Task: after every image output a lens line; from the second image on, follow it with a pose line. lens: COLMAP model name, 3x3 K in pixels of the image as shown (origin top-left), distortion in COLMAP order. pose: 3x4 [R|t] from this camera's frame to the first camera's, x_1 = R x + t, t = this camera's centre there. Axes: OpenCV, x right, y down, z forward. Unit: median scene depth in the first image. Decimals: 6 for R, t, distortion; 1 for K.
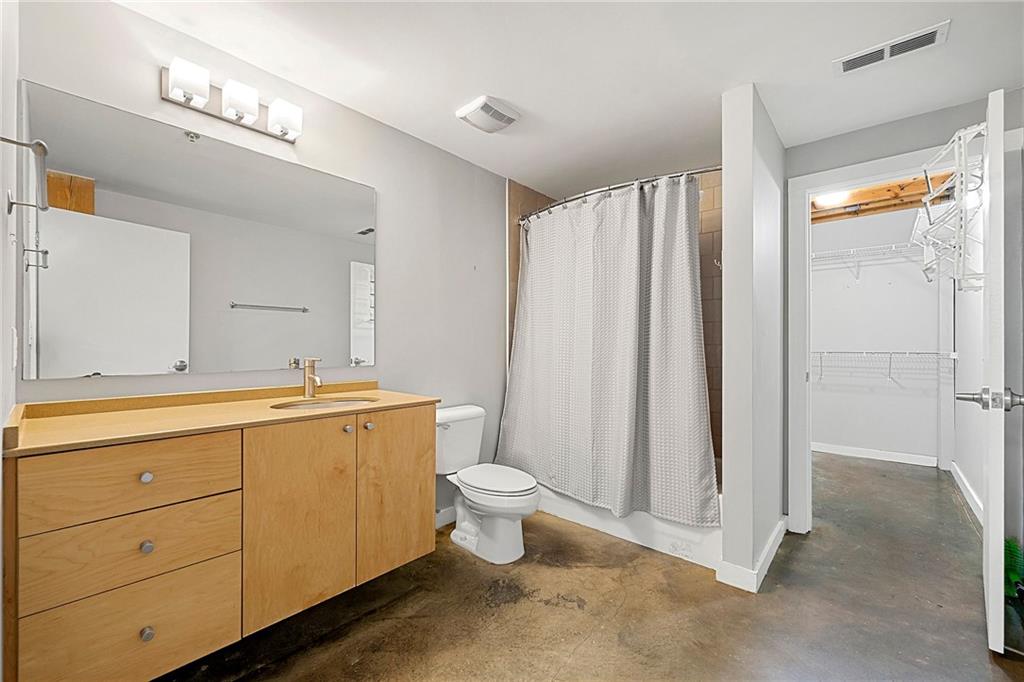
lens RADIAL K [[414.7, 0, 506.8], [0, 414.7, 350.5], [0, 0, 1]] dist [-0.001750, -0.000050]
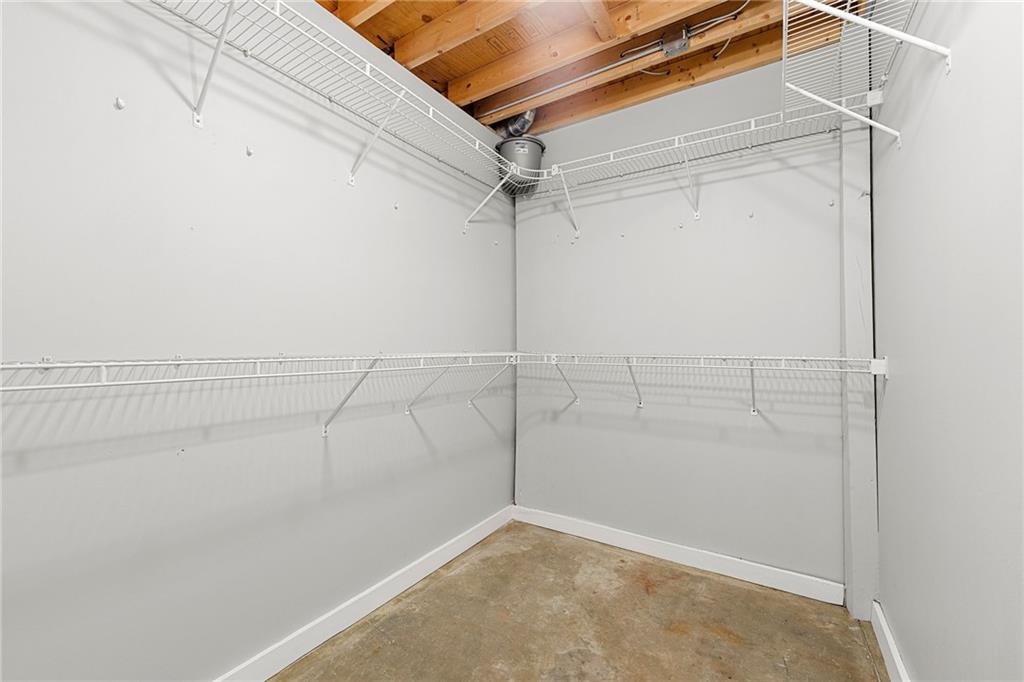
lens RADIAL K [[412.4, 0, 512.0], [0, 412.4, 341.0], [0, 0, 1]] dist [-0.001891, -0.000069]
pose [[0.990733, -0.000009, 0.135826, 0.588317], [0.002486, 0.999834, -0.018064, -0.006852], [-0.135804, 0.018234, 0.990568, 0.568617]]
